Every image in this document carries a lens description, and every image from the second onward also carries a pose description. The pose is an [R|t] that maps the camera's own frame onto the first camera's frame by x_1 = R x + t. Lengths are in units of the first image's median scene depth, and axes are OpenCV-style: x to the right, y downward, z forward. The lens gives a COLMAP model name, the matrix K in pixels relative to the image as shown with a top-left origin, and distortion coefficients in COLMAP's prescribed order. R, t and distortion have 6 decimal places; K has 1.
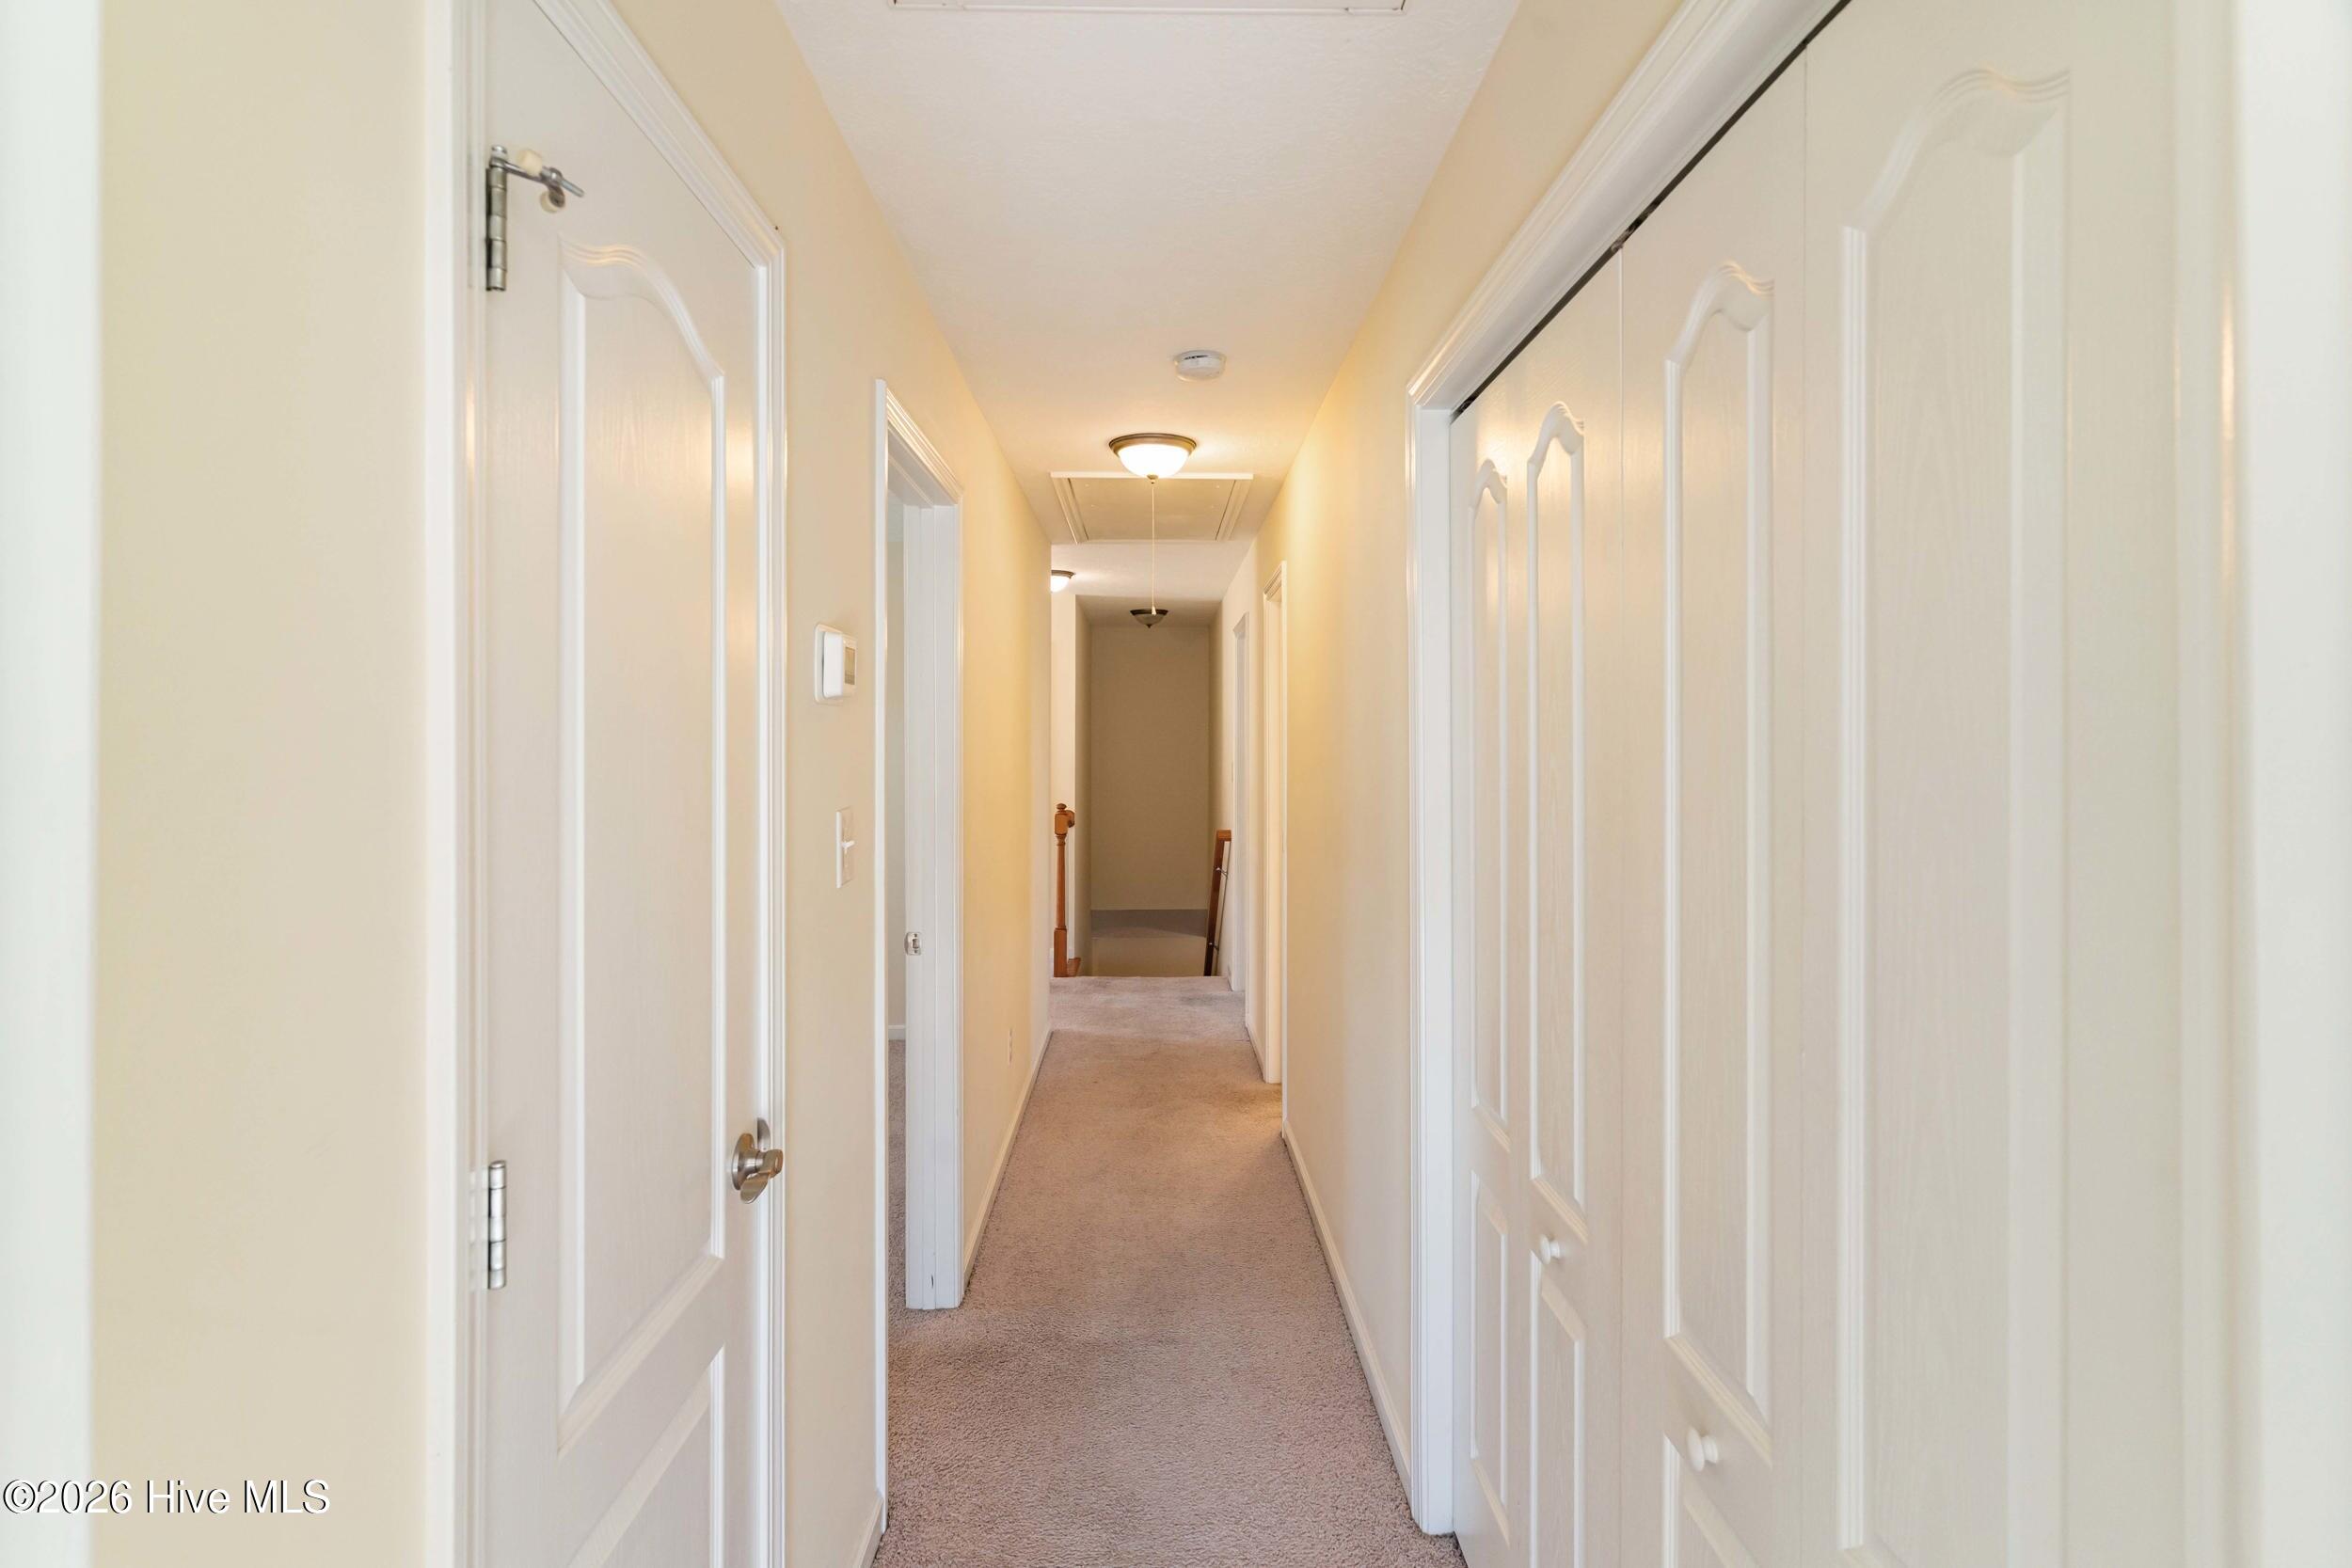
lens RADIAL K [[1103.9, 0, 1174.1], [0, 1103.9, 784.2], [0, 0, 1]] dist [-0.000454, 0.000114]
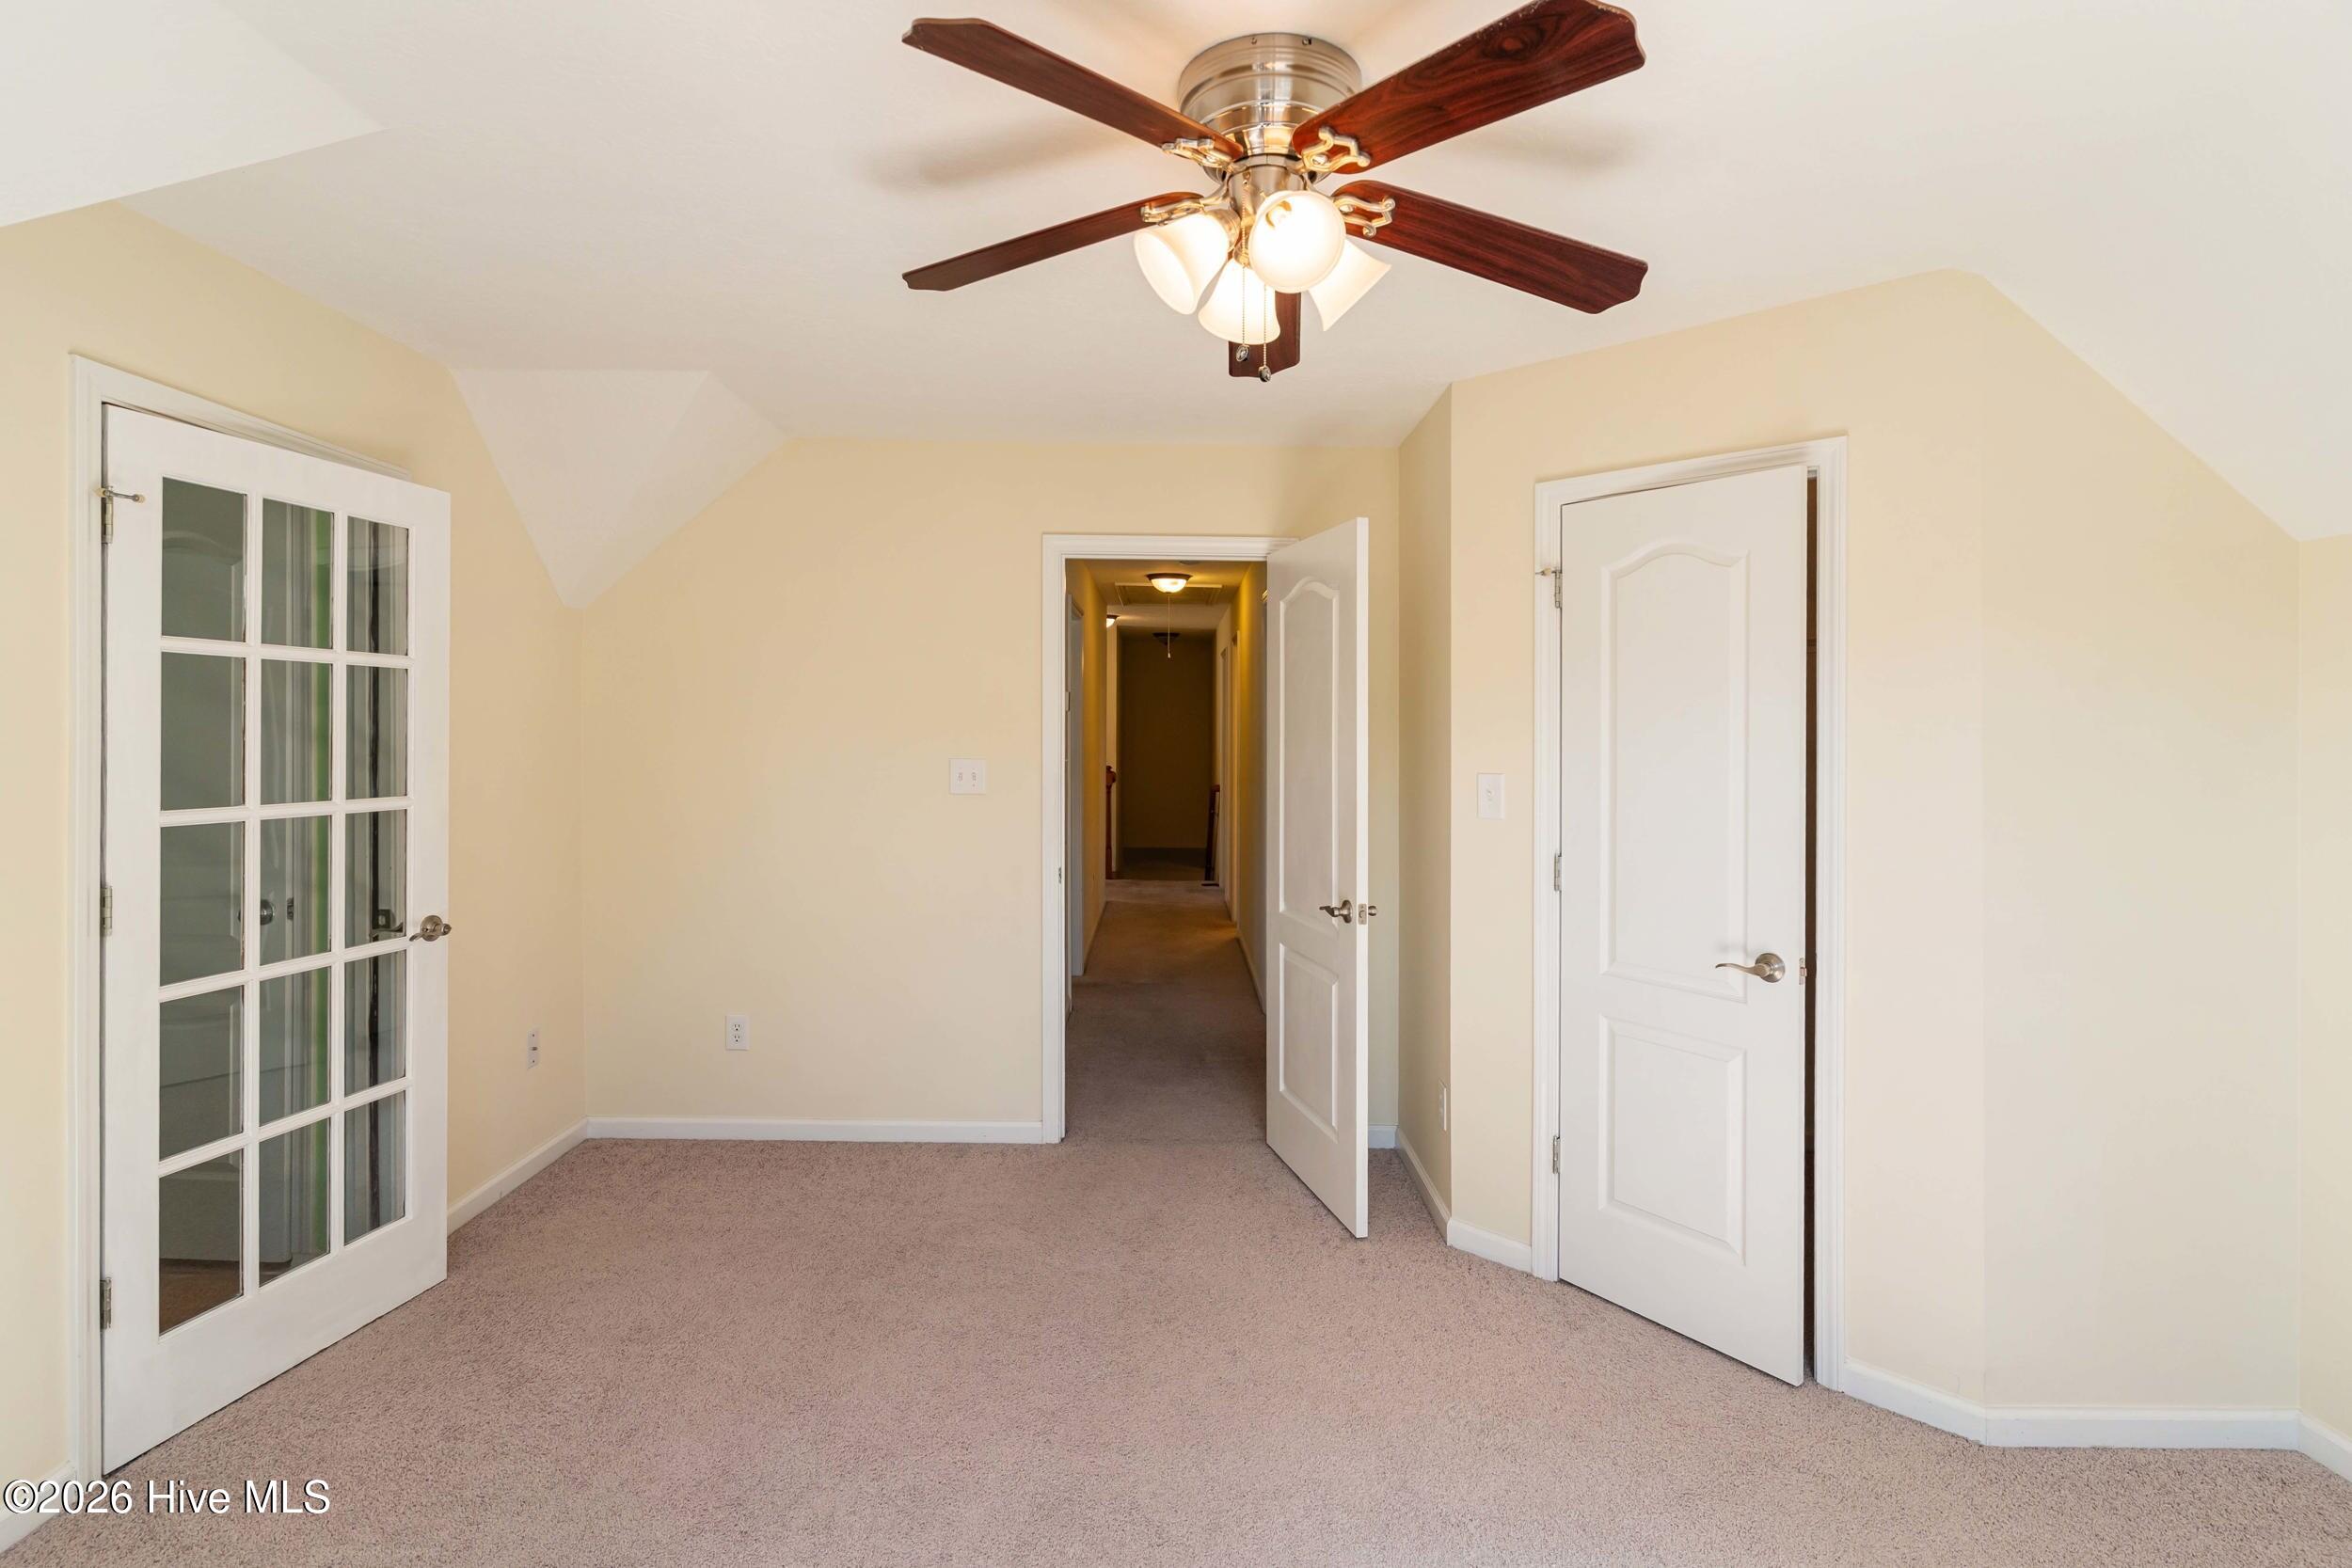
lens RADIAL K [[1103.9, 0, 1177.7], [0, 1103.9, 769.4], [0, 0, 1]] dist [-0.000454, 0.000114]
pose [[0.999912, 0.001467, -0.013195, 0.014172], [-0.001423, 0.999993, 0.003323, 0.018747], [0.013200, -0.003304, 0.999907, -0.568113]]
